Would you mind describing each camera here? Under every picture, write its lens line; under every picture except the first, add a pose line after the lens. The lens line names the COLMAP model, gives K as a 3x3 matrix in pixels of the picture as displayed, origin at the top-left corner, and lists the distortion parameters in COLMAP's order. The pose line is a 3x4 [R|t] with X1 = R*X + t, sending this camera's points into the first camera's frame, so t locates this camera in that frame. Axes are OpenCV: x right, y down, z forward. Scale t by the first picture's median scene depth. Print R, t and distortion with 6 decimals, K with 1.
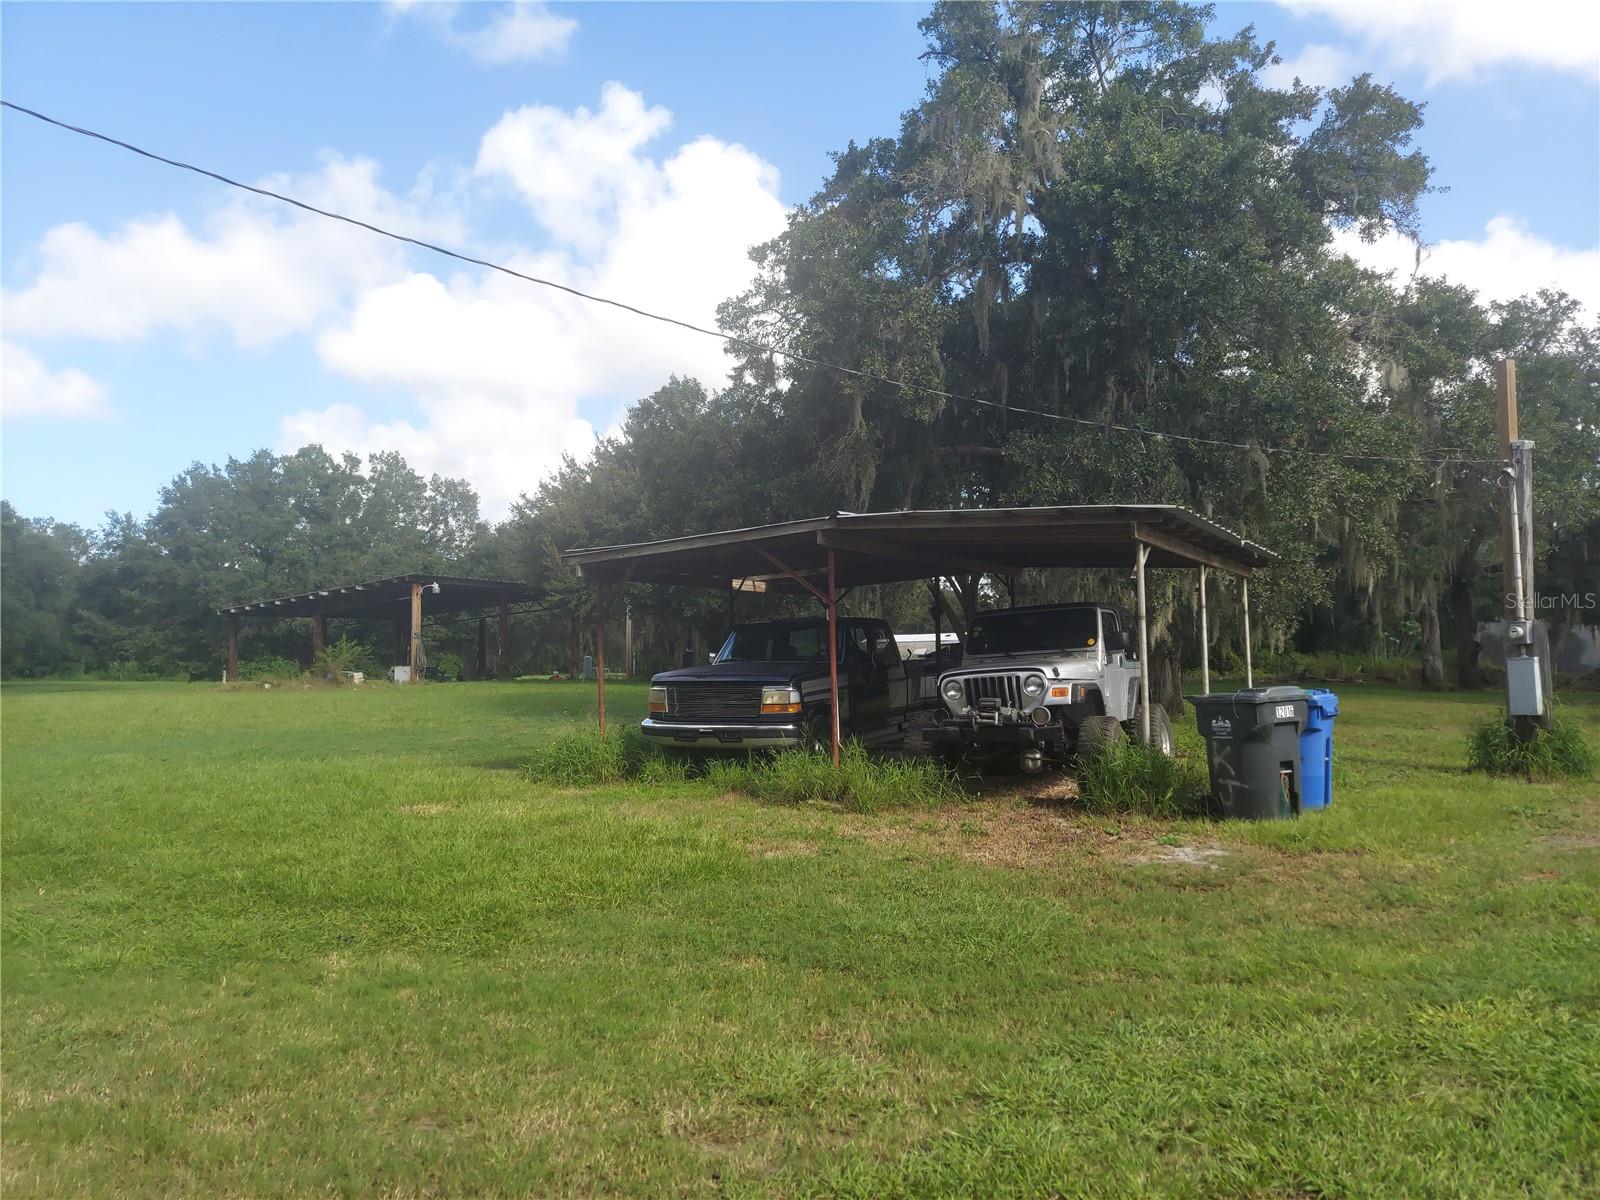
lens RADIAL K [[1154.2, 0, 800.0], [0, 1154.2, 600.0], [0, 0, 1]] dist [0.087048, -0.088735]
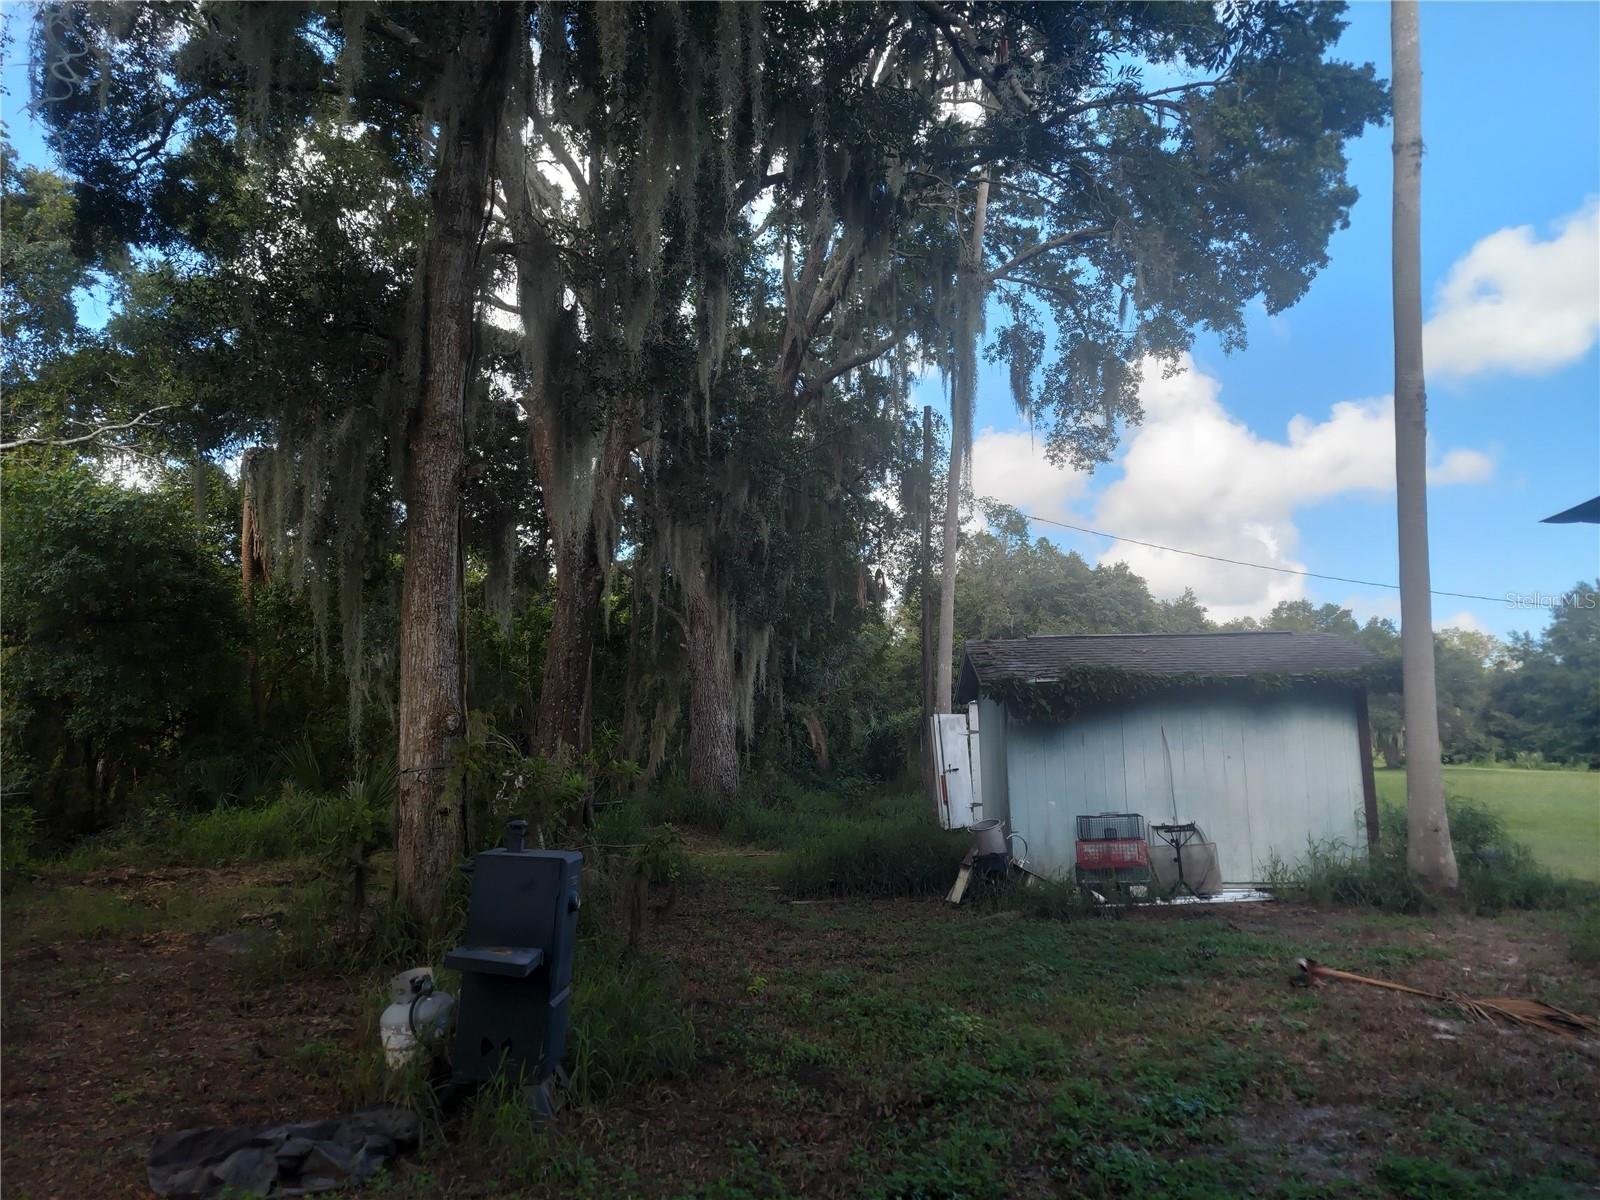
lens RADIAL K [[1137.4, 0, 801.6], [0, 1137.4, 618.7], [0, 0, 1]] dist [0.080861, -0.086574]
pose [[0.473160, -0.081231, -0.877223, 0.185642], [0.026860, 0.996607, -0.077799, -0.017547], [0.880567, 0.013249, 0.473737, -0.333531]]
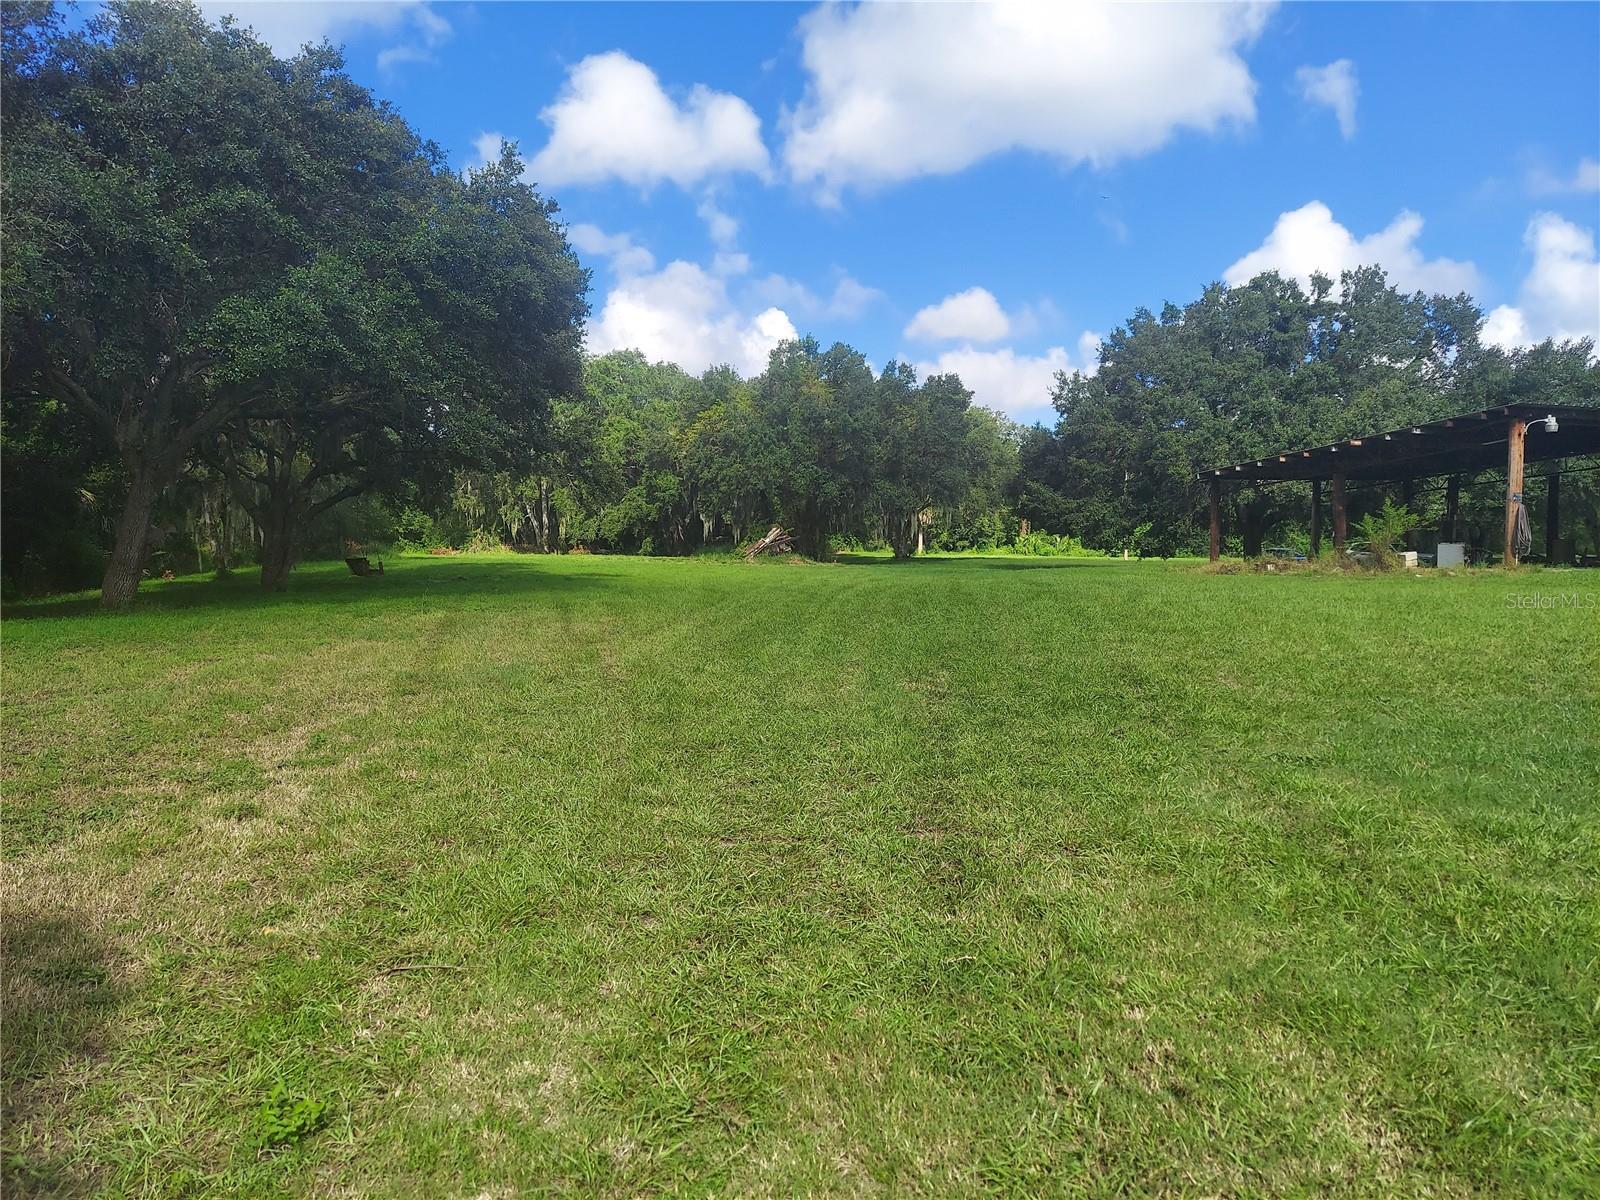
lens RADIAL K [[1137.4, 0, 801.6], [0, 1137.4, 618.7], [0, 0, 1]] dist [0.080861, -0.086574]
pose [[0.773549, 0.049138, -0.631829, -0.222598], [0.028463, 0.993290, 0.112096, 0.013429], [0.633097, -0.104696, 0.766959, 0.223779]]
